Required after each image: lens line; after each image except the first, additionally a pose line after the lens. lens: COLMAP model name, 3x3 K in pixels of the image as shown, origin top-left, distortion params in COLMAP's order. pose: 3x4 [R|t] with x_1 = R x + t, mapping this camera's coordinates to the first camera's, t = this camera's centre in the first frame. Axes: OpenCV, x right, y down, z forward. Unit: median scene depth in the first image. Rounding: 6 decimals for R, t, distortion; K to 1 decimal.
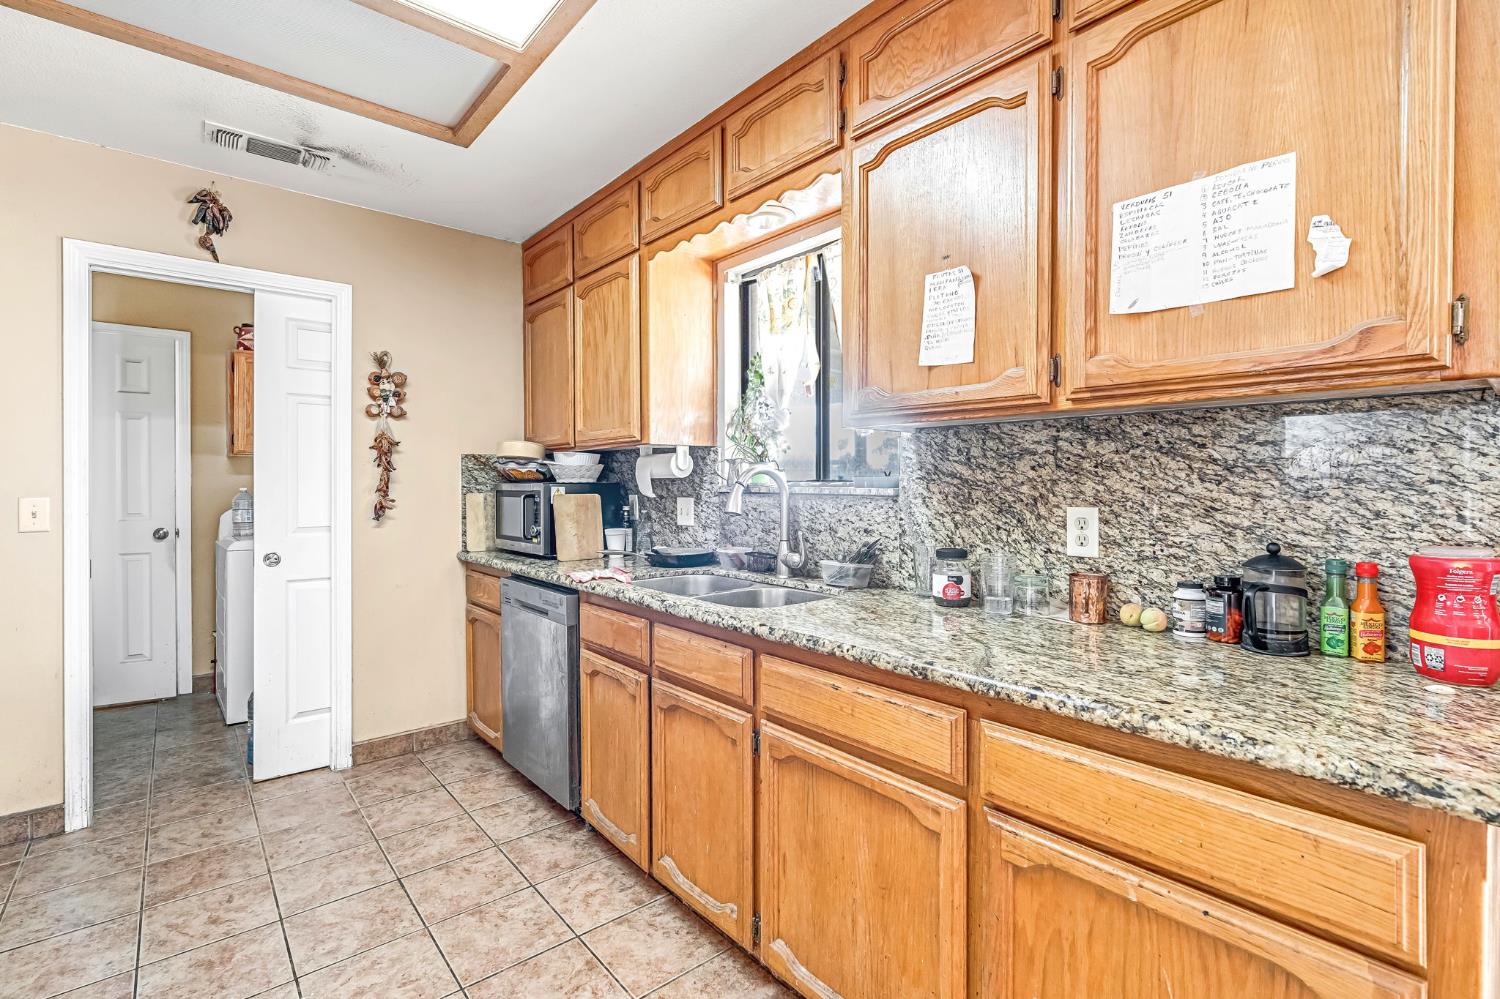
lens RADIAL K [[688.8, 0, 752.3], [0, 688.8, 487.3], [0, 0, 1]] dist [-0.005207, 0.001091]
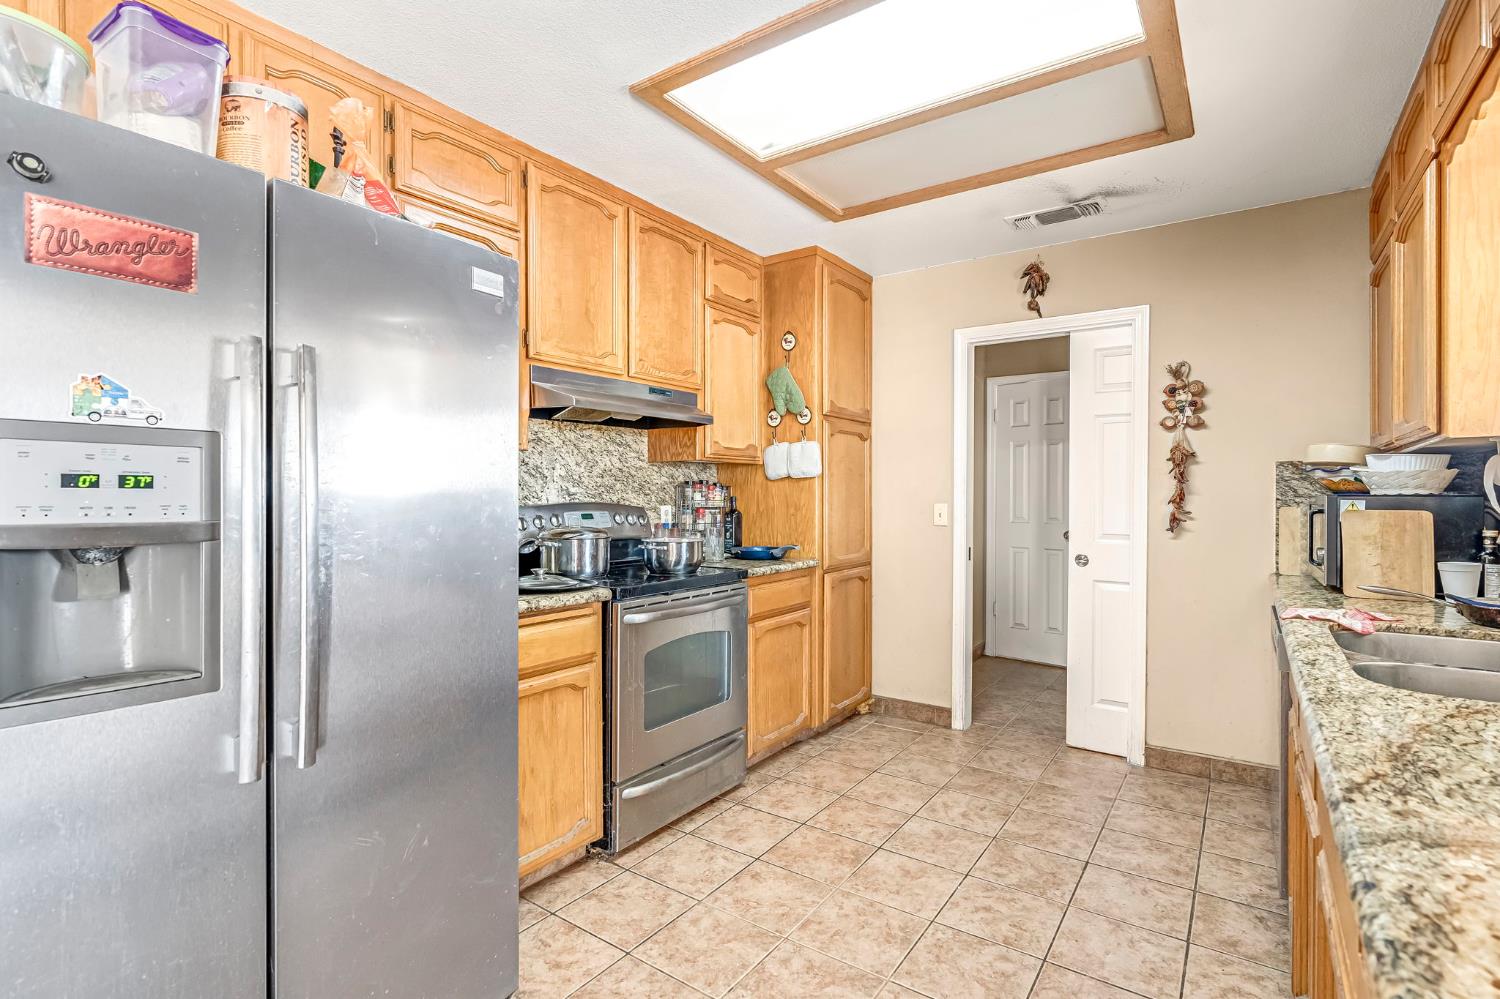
lens RADIAL K [[701.9, 0, 752.3], [0, 701.9, 499.4], [0, 0, 1]] dist [-0.000712, 0.000165]
pose [[0.263062, 0.008762, -0.964739, 0.358712], [-0.008273, 0.999942, 0.006825, -0.001726], [0.964744, 0.006186, 0.263119, 0.177484]]
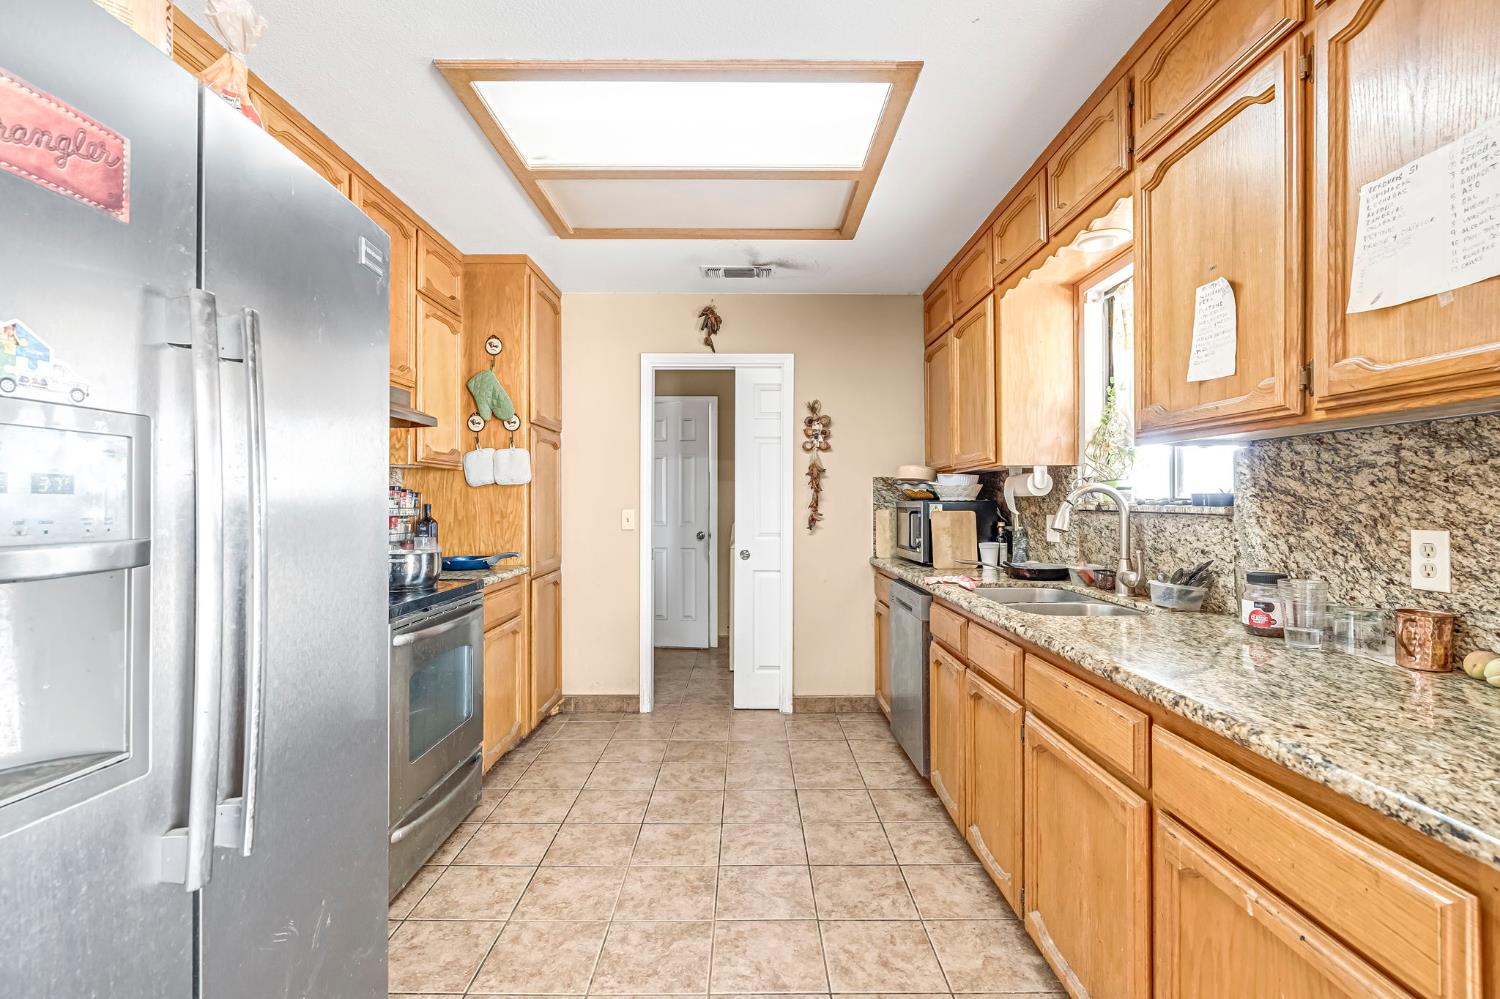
lens RADIAL K [[681.7, 0, 744.3], [0, 681.7, 499.9], [0, 0, 1]] dist [-0.010739, 0.006709]
pose [[0.764883, -0.001126, -0.644168, 0.251032], [-0.004074, 0.999970, -0.006585, 0.000937], [0.644156, 0.007661, 0.764856, -0.098082]]
